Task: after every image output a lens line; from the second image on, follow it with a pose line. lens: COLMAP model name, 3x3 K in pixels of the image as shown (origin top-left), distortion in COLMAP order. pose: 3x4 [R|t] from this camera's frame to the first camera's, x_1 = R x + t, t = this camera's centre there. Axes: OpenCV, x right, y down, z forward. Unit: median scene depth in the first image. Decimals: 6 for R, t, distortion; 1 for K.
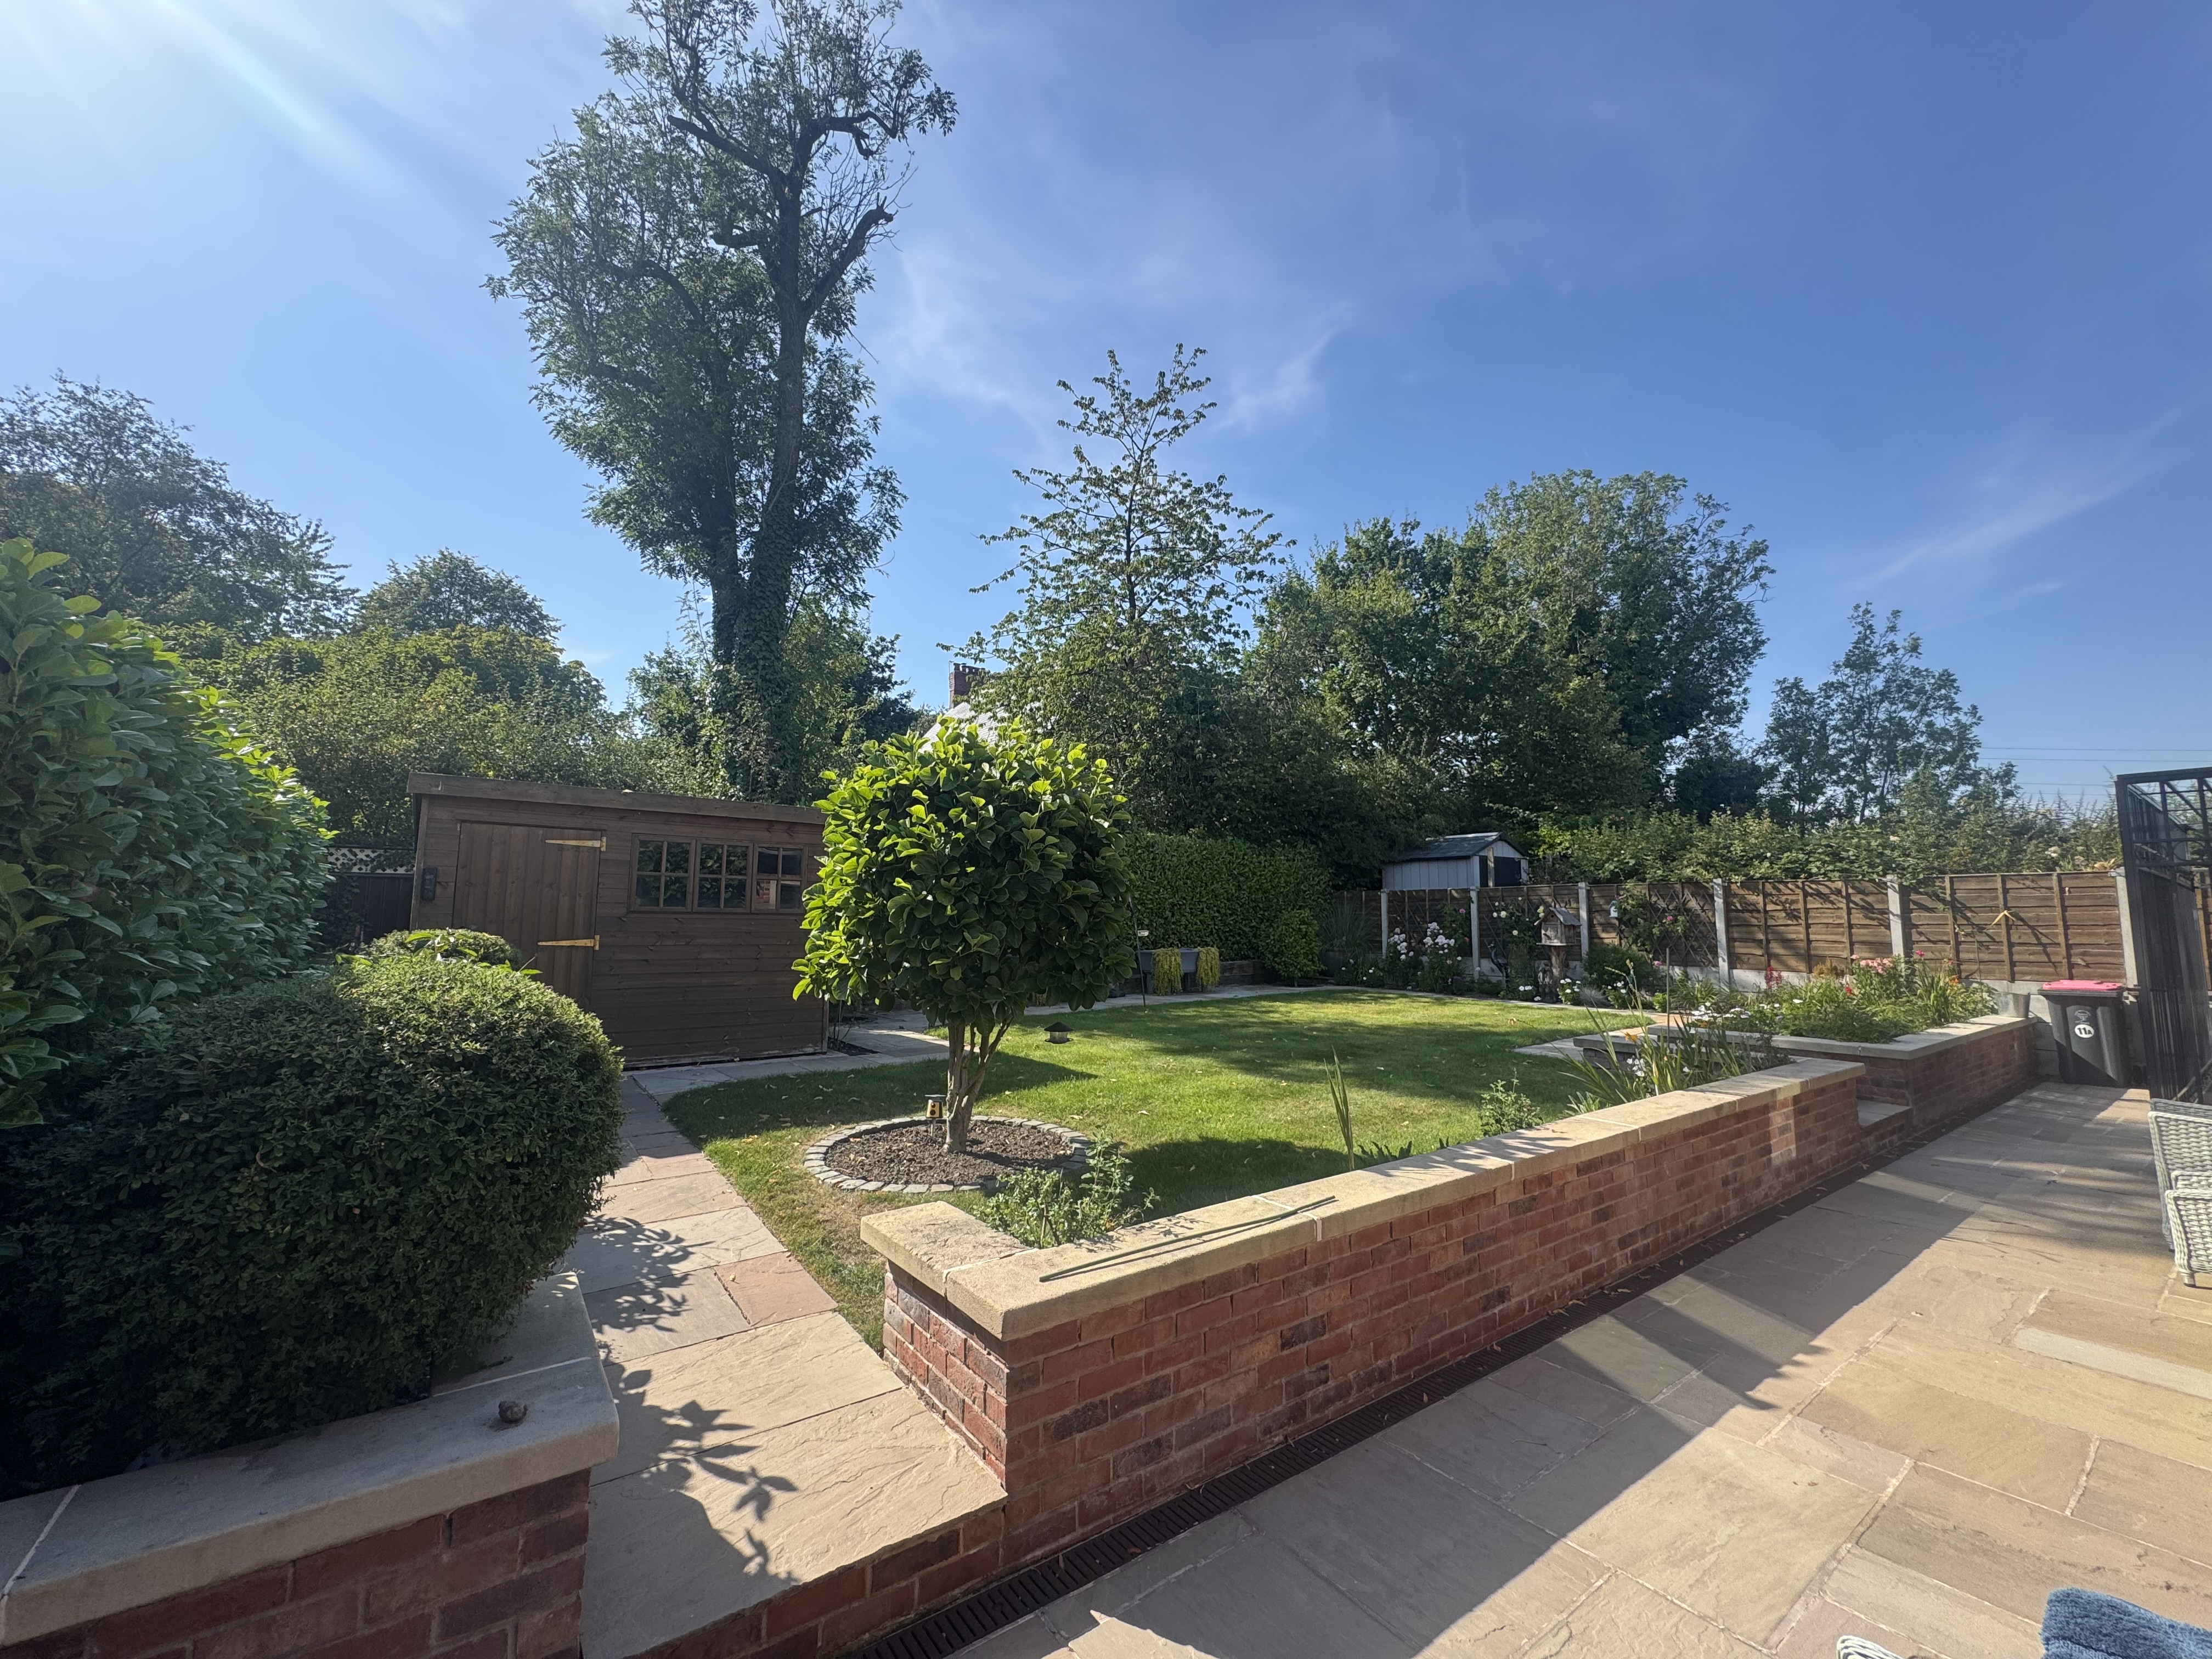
lens RADIAL K [[888.6, 0, 1137.1], [0, 888.6, 832.1], [0, 0, 1]] dist [-0.001317, -0.000044]
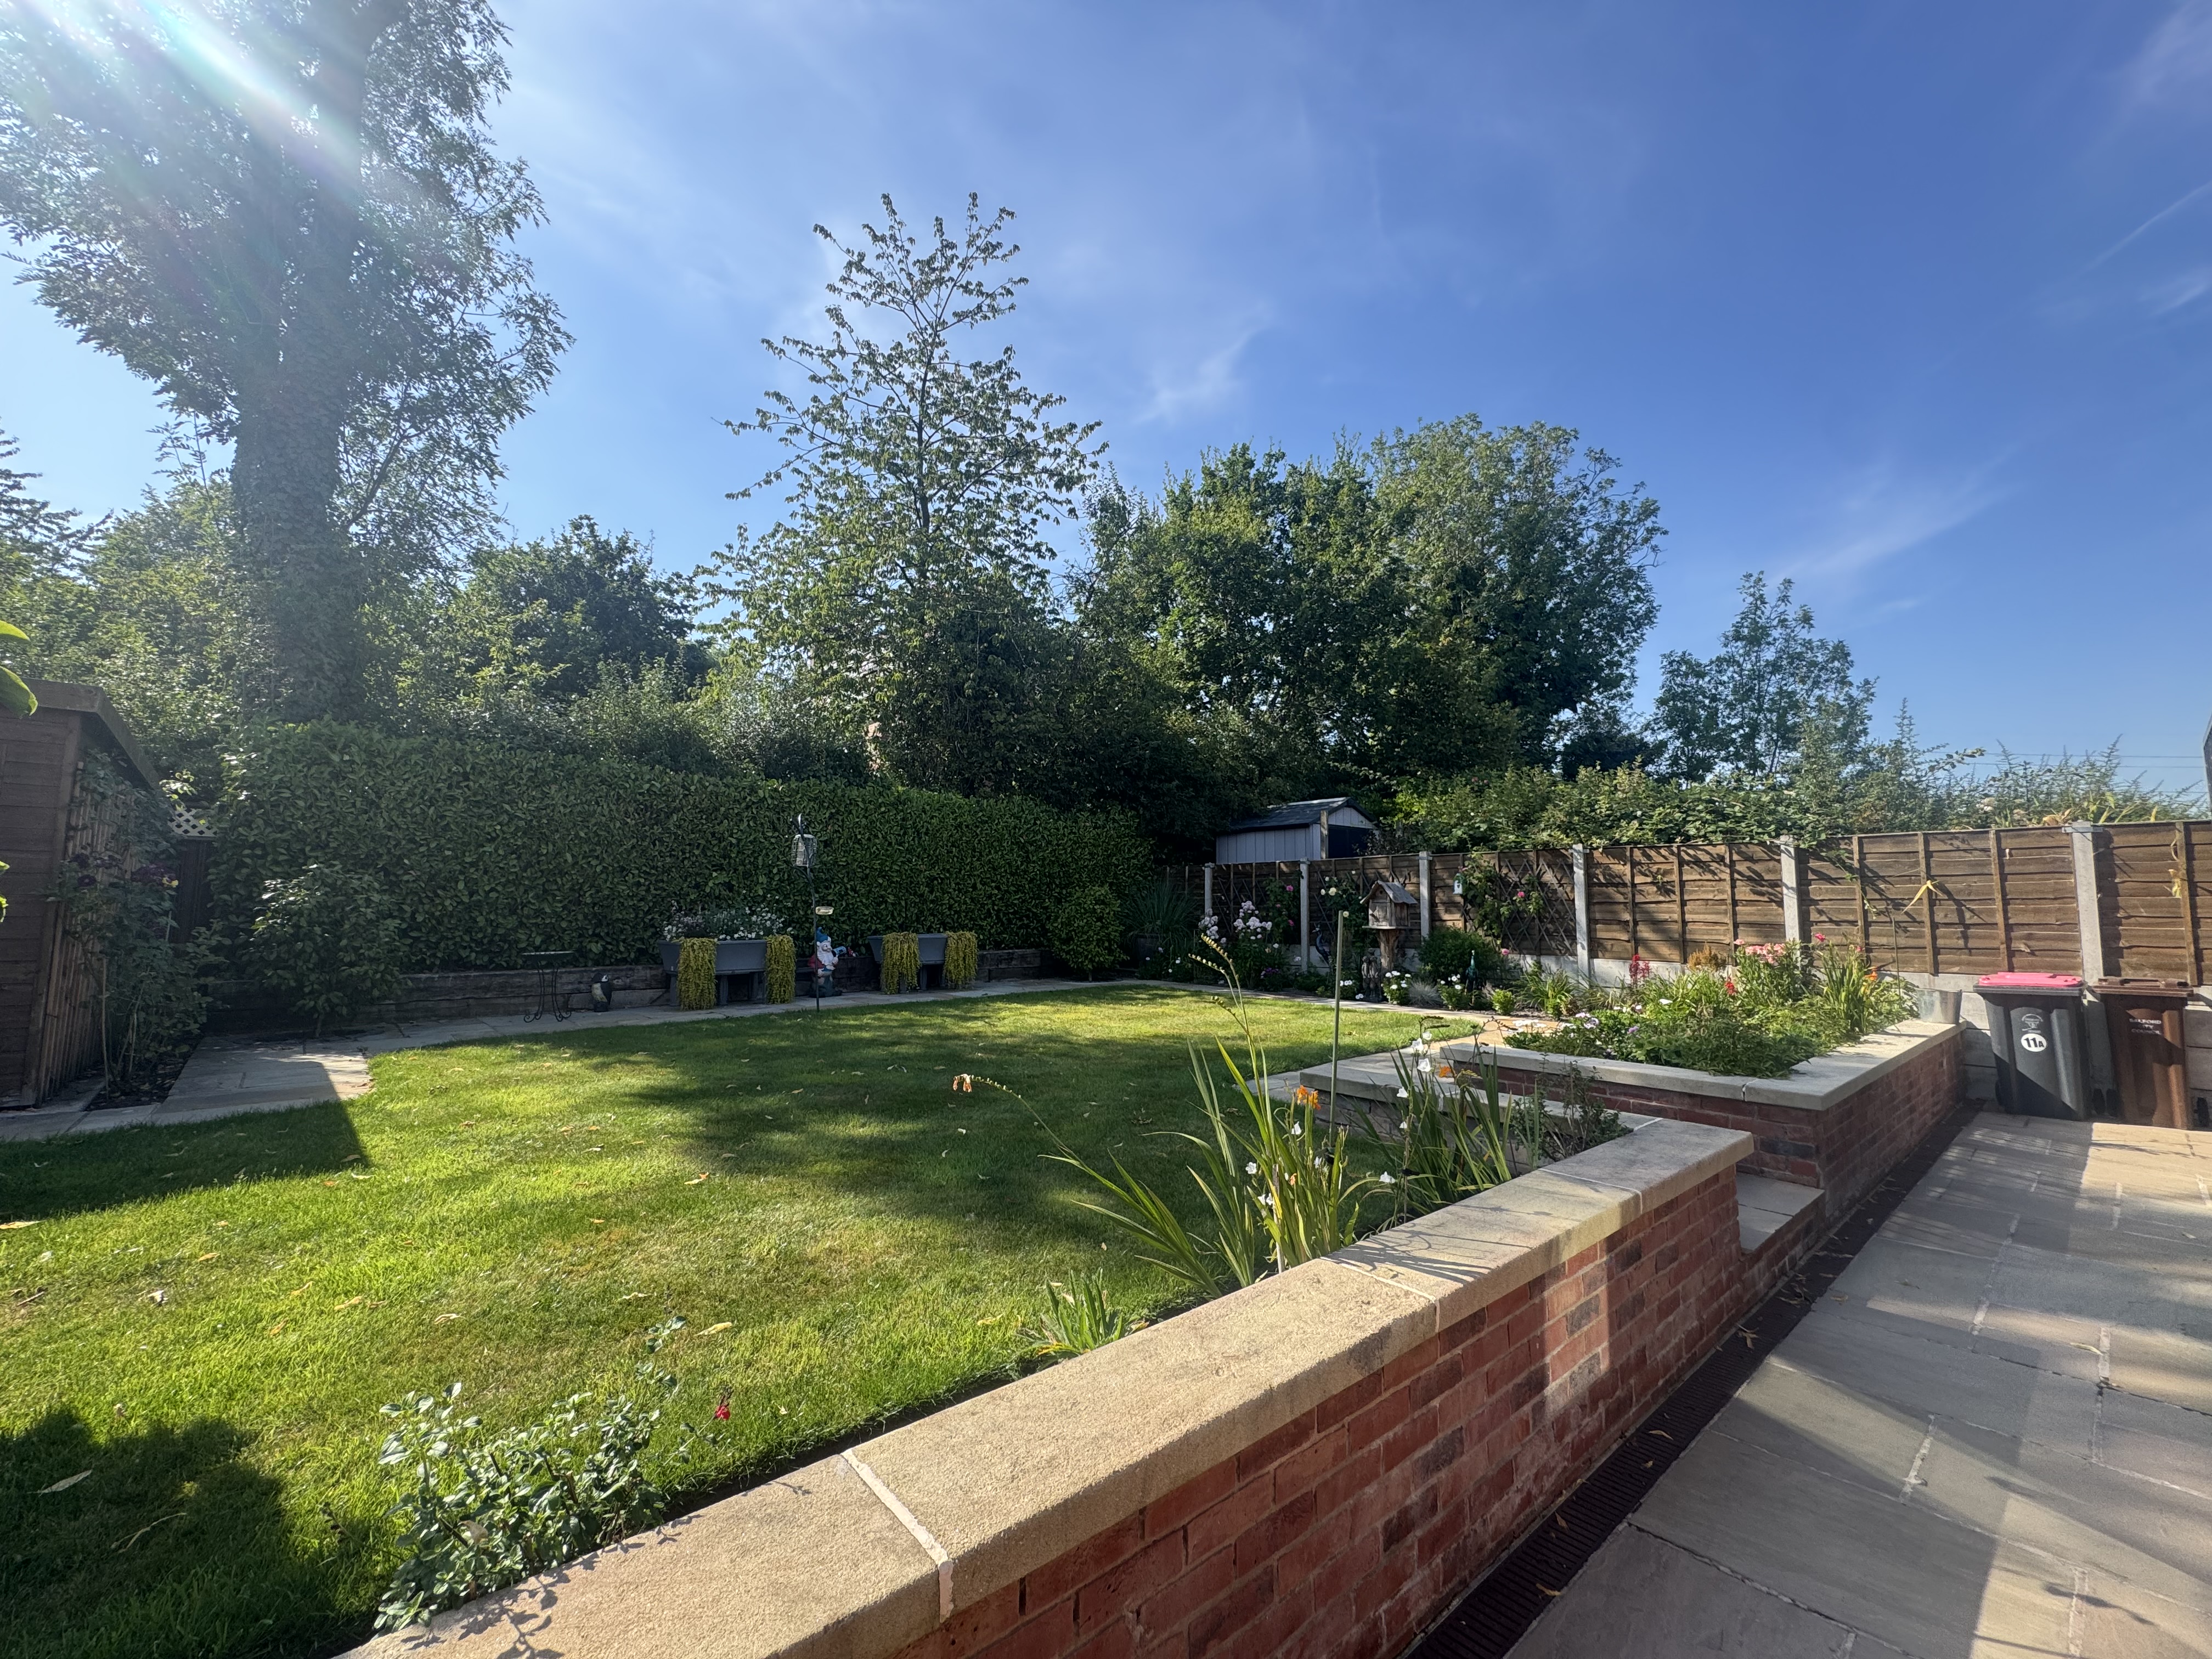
lens RADIAL K [[897.1, 0, 1134.5], [0, 897.1, 828.2], [0, 0, 1]] dist [0.000222, 0.000007]
pose [[0.996421, 0.010200, 0.083907, 0.176421], [-0.010851, 0.999914, 0.007310, 0.033347], [-0.083825, -0.008194, 0.996447, 0.216748]]
